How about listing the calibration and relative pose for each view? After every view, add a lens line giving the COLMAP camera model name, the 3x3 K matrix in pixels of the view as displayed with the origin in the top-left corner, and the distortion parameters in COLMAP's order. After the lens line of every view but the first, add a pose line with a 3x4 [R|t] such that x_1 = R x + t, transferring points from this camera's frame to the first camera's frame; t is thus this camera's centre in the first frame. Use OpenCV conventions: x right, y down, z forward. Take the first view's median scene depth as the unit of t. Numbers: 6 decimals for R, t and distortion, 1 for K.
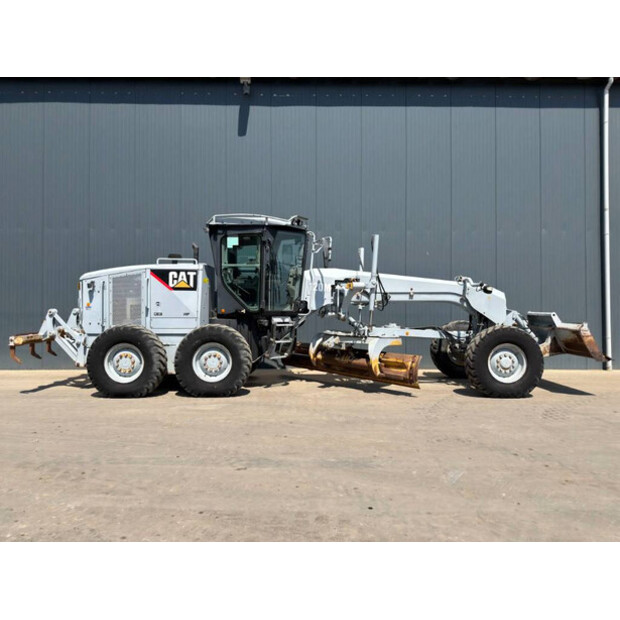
lens RADIAL K [[425.7, 0, 308.9], [0, 425.7, 313.8], [0, 0, 1]] dist [0.001872, -0.023403]
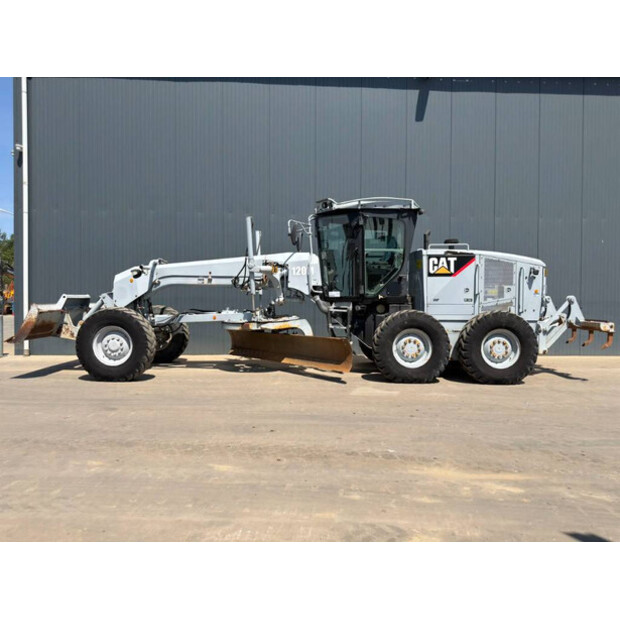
lens RADIAL K [[425.7, 0, 309.0], [0, 425.7, 304.8], [0, 0, 1]] dist [0.001872, -0.023403]
pose [[0.999936, 0.005757, 0.009771, -0.620166], [-0.005889, 0.999891, 0.013565, -0.000195], [-0.009692, -0.013622, 0.999860, 0.003231]]
